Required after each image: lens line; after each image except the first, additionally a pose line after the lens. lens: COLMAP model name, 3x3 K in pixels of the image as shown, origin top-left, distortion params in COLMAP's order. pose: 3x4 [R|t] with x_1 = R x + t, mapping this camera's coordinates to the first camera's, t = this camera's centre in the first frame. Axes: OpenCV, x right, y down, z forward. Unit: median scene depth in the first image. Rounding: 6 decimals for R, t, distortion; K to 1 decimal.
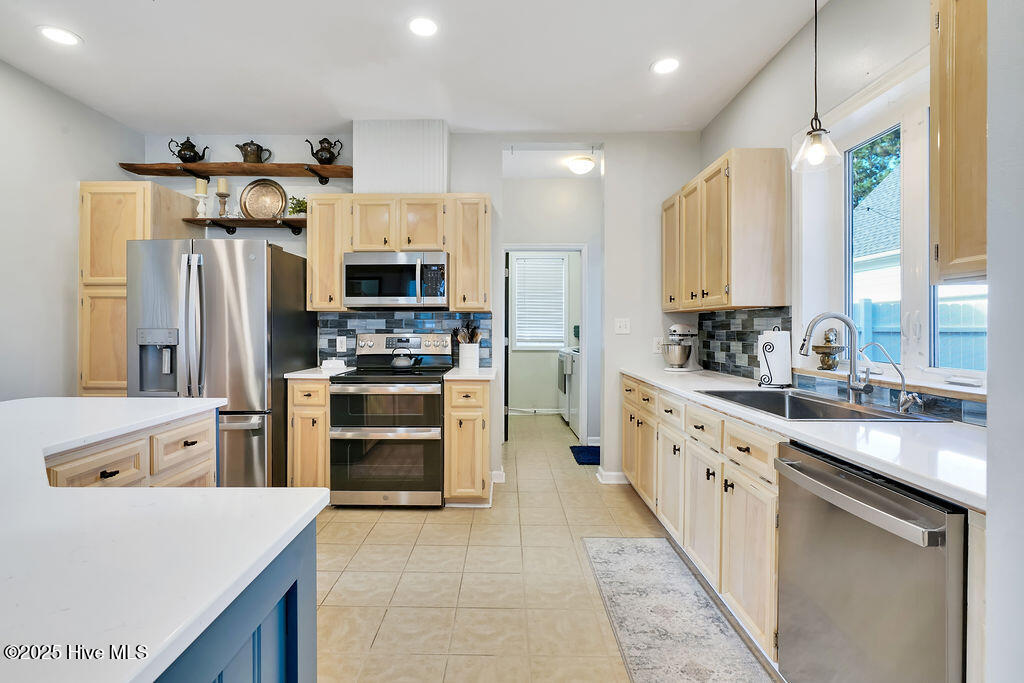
lens RADIAL K [[482.9, 0, 504.4], [0, 482.9, 331.2], [0, 0, 1]] dist [-0.004279, 0.000368]
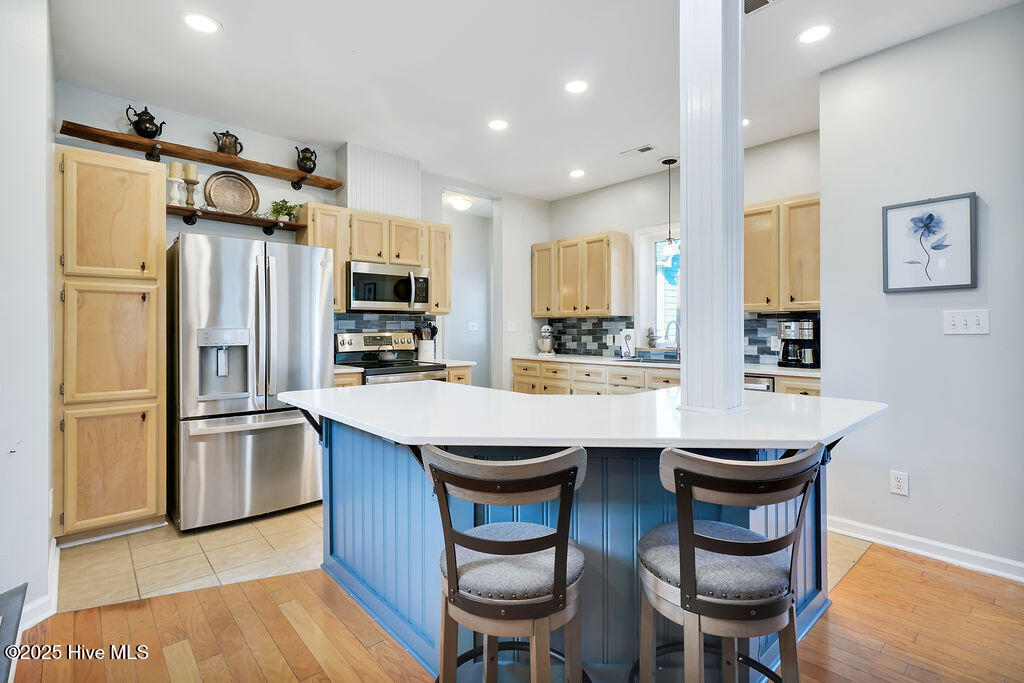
lens RADIAL K [[482.9, 0, 515.4], [0, 482.9, 341.2], [0, 0, 1]] dist [-0.004279, 0.000368]
pose [[0.739208, -0.019258, 0.673202, -0.815719], [0.005712, 0.999734, 0.022327, 0.001439], [-0.673453, -0.012660, 0.739122, -0.098314]]
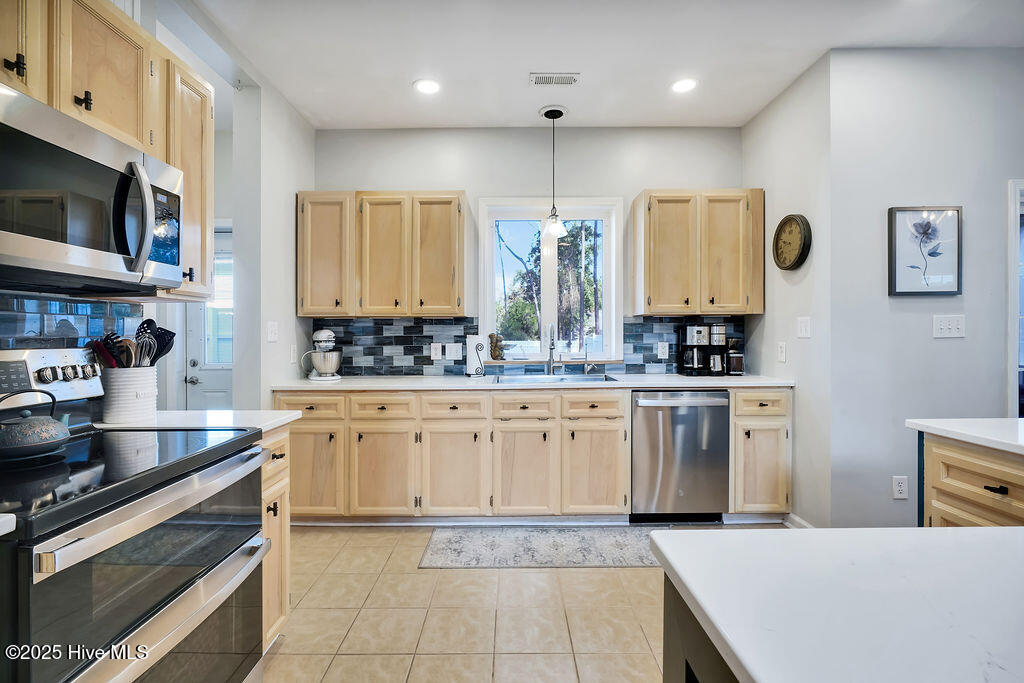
lens RADIAL K [[461.8, 0, 510.1], [0, 461.8, 335.1], [0, 0, 1]] dist [-0.005920, -0.000010]
pose [[-0.007060, -0.002008, 0.999973, -0.571522], [0.011459, 0.999932, 0.002089, -0.002427], [-0.999909, 0.011473, -0.007036, 0.684794]]
